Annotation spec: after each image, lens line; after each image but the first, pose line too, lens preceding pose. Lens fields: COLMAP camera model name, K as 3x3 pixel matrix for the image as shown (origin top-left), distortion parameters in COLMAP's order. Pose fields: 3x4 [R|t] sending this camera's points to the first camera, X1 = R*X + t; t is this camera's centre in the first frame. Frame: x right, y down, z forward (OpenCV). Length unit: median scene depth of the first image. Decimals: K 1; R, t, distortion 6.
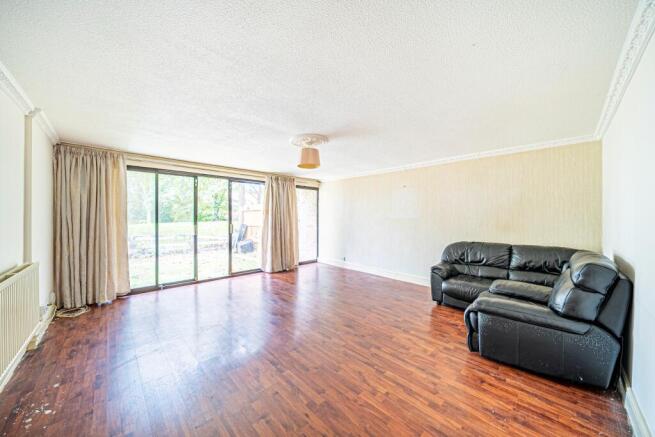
lens RADIAL K [[225.4, 0, 327.8], [0, 225.4, 215.8], [0, 0, 1]] dist [-0.021917, 0.000271]
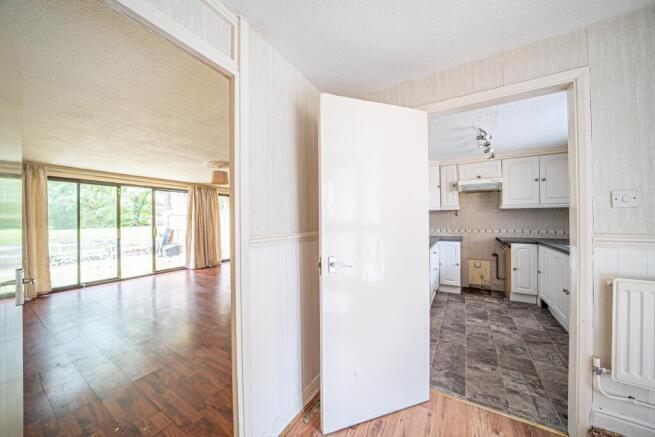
lens RADIAL K [[225.4, 0, 328.1], [0, 225.4, 217.7], [0, 0, 1]] dist [-0.021917, 0.000271]
pose [[0.967674, -0.009124, 0.252039, 0.143926], [0.010439, 0.999938, -0.003881, -0.000528], [-0.251988, 0.006387, 0.967709, -0.333315]]
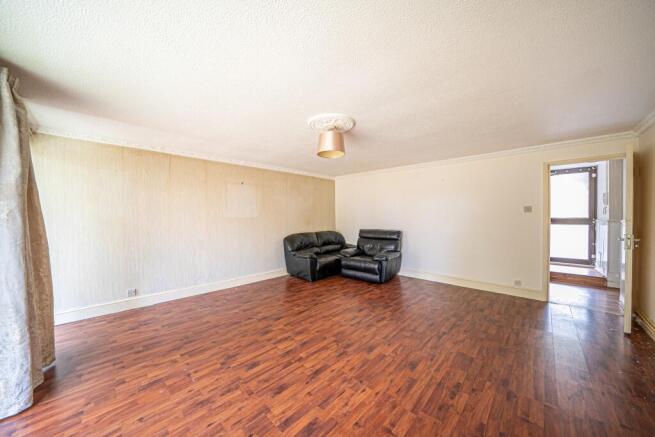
lens RADIAL K [[225.4, 0, 324.8], [0, 225.4, 219.7], [0, 0, 1]] dist [-0.021917, 0.000271]
pose [[-0.027682, -0.010367, 0.999563, -0.620302], [0.000447, 0.999946, 0.010383, 0.015573], [-0.999617, 0.000734, -0.027676, 0.732637]]
